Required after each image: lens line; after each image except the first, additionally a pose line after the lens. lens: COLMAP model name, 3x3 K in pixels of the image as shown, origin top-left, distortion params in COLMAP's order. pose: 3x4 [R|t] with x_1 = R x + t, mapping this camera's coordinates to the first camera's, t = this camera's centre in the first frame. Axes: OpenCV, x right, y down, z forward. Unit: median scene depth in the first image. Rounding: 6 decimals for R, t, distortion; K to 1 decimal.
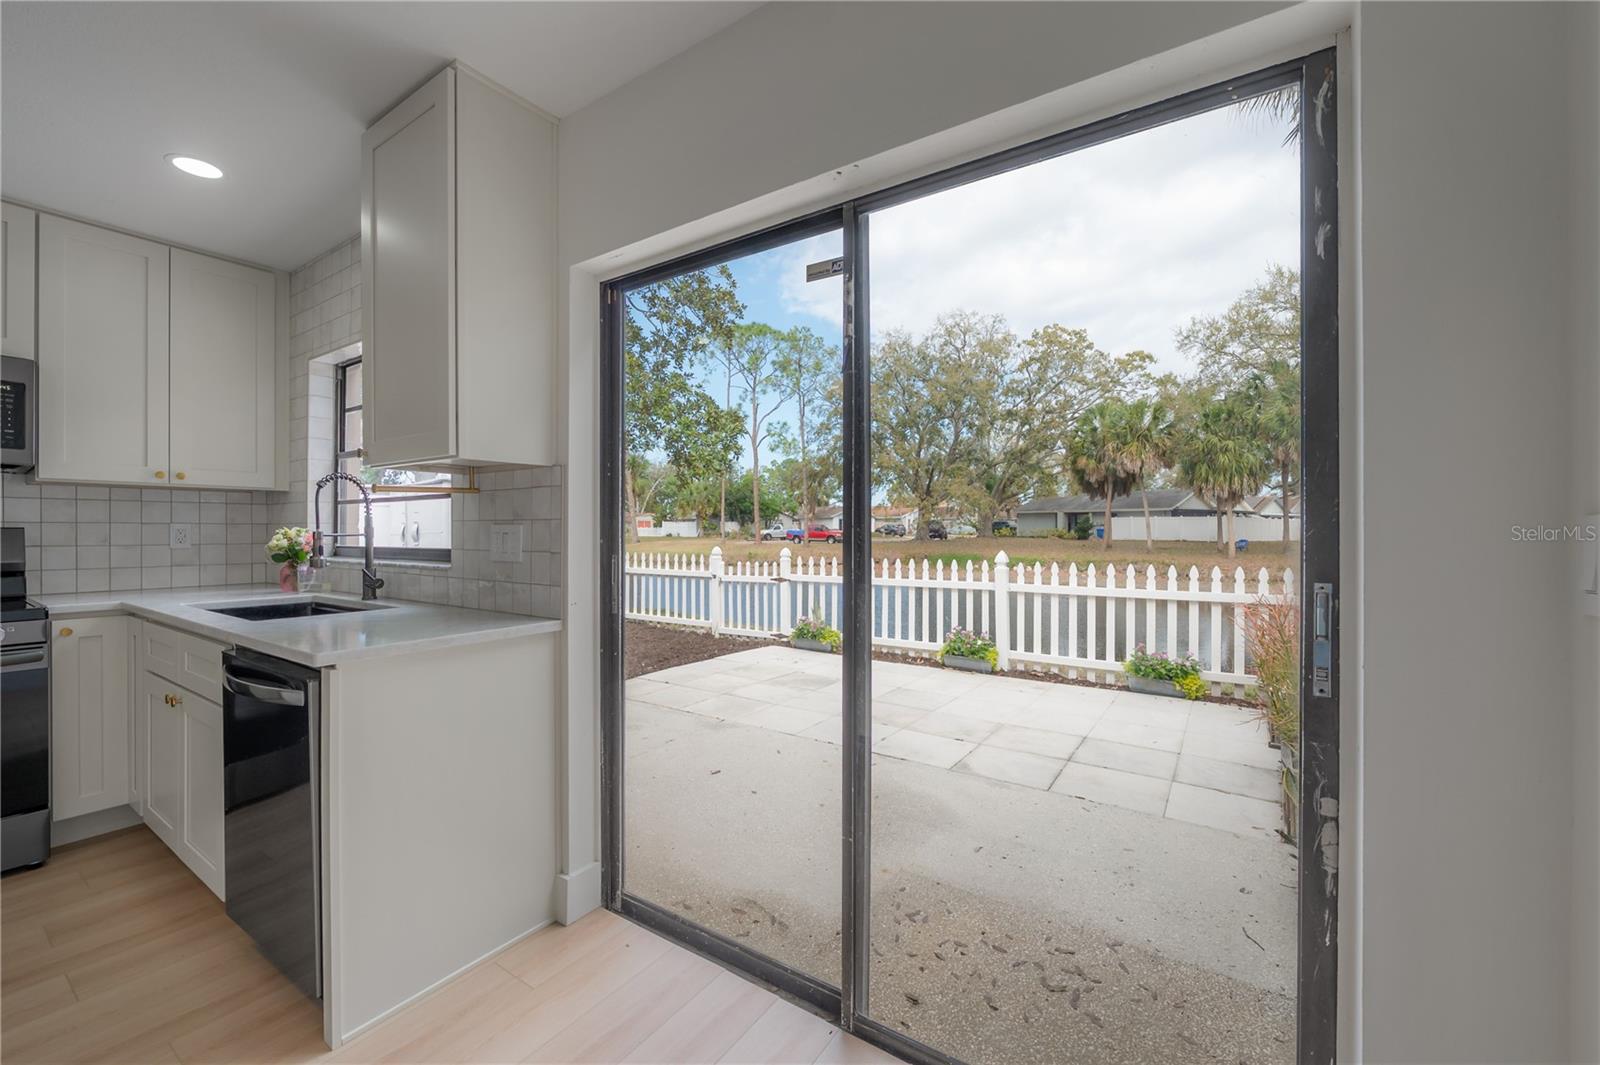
lens RADIAL K [[641.3, 0, 800.0], [0, 641.3, 532.5], [0, 0, 1]] dist [-0.003350, -0.000166]
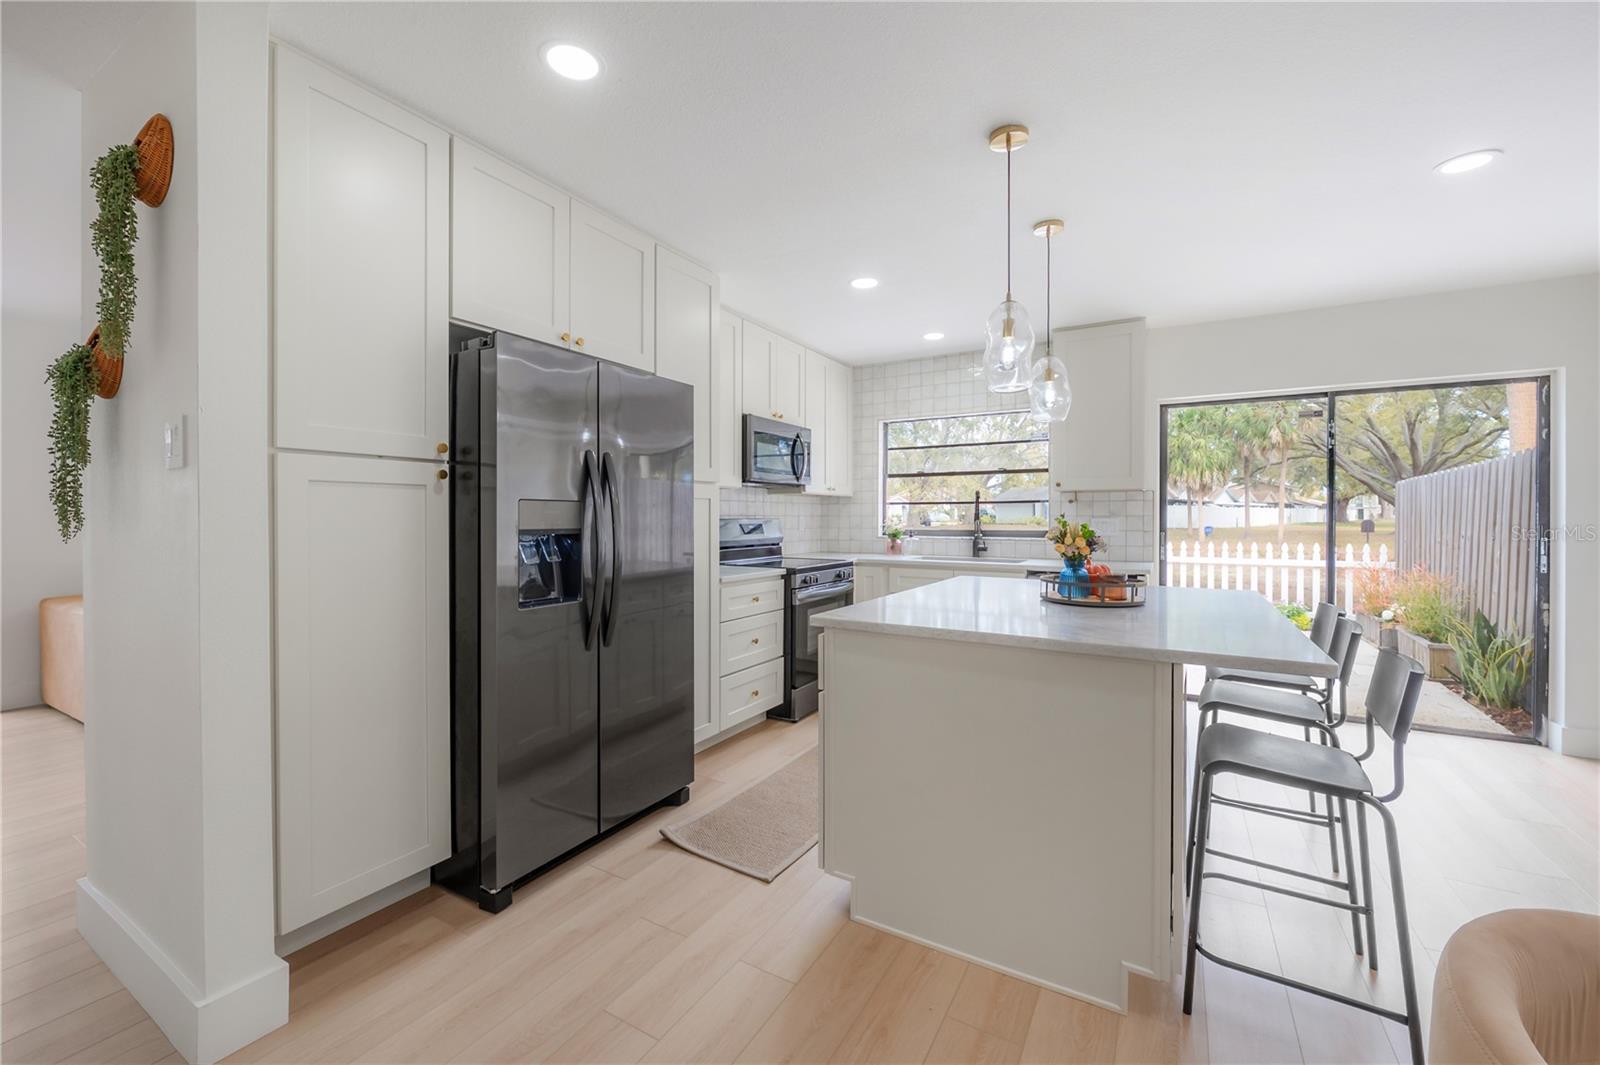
lens RADIAL K [[633.6, 0, 805.1], [0, 633.6, 520.8], [0, 0, 1]] dist [-0.000988, -0.000100]
pose [[0.997470, 0.000383, 0.071087, -0.276622], [-0.000513, 0.999998, 0.001808, -0.001083], [-0.071086, -0.001840, 0.997468, -0.170238]]
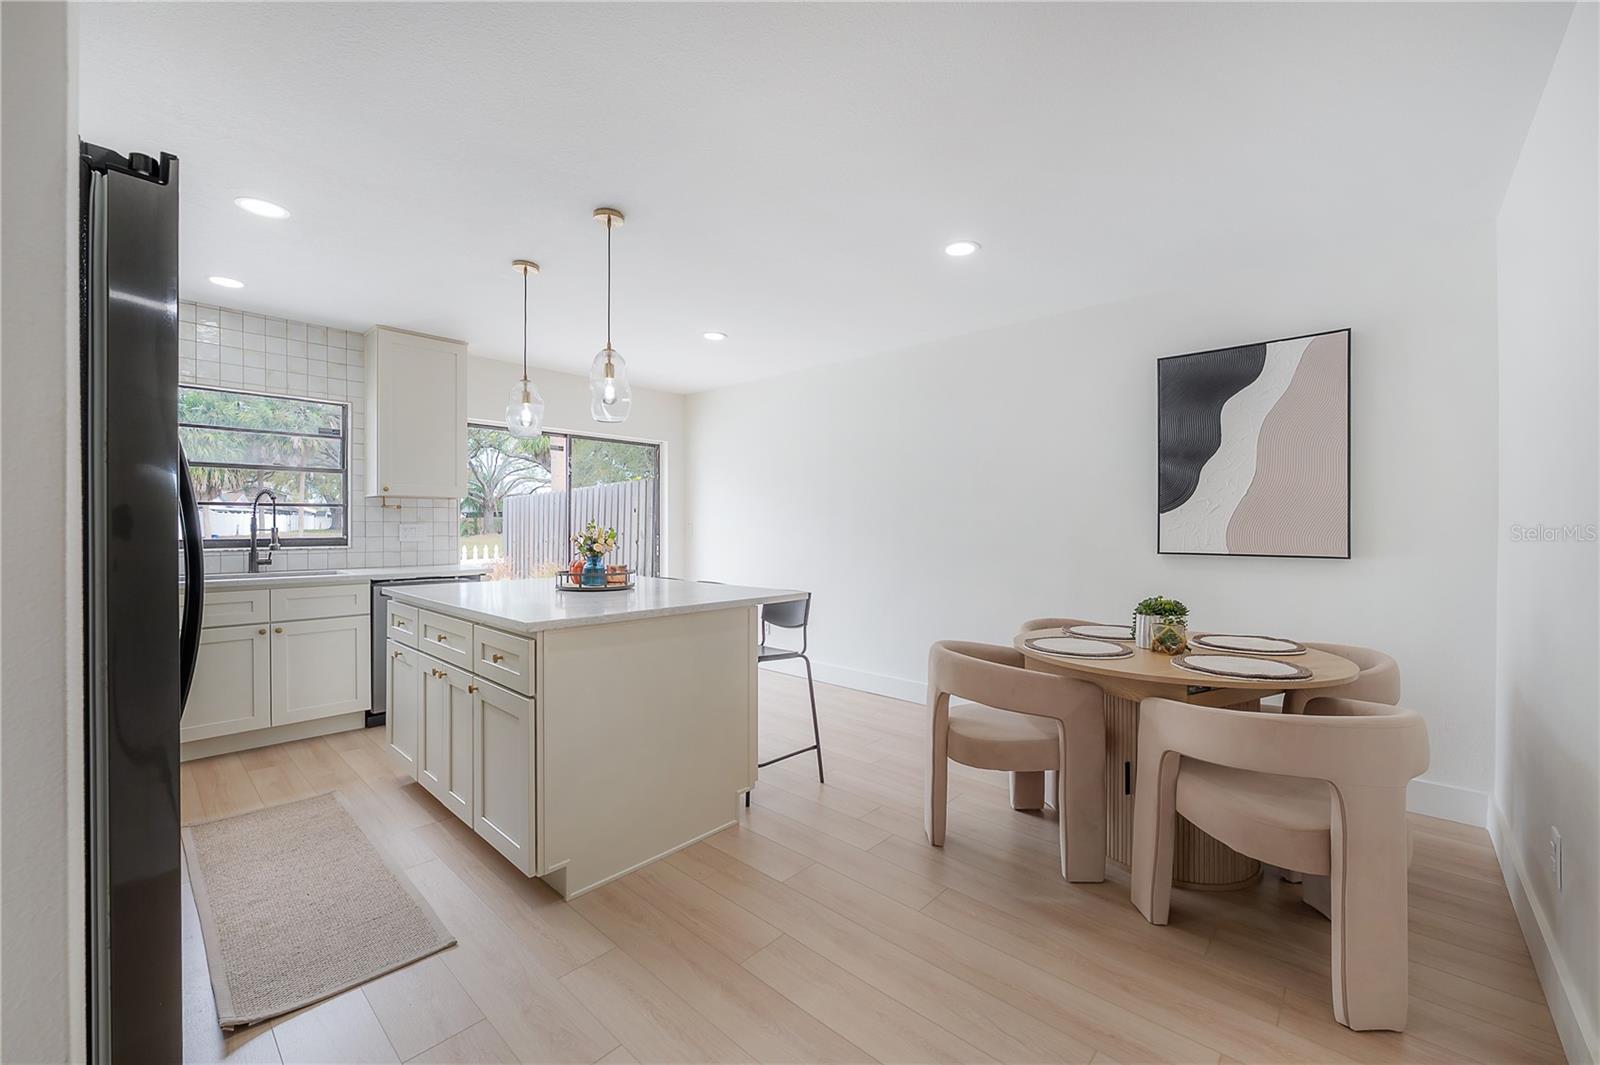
lens RADIAL K [[633.6, 0, 805.1], [0, 633.6, 520.8], [0, 0, 1]] dist [-0.000988, -0.000100]
pose [[0.149004, 0.005790, 0.988820, -0.409328], [0.005192, 0.999964, -0.006637, -0.000219], [-0.988823, 0.006123, 0.148968, -0.101578]]
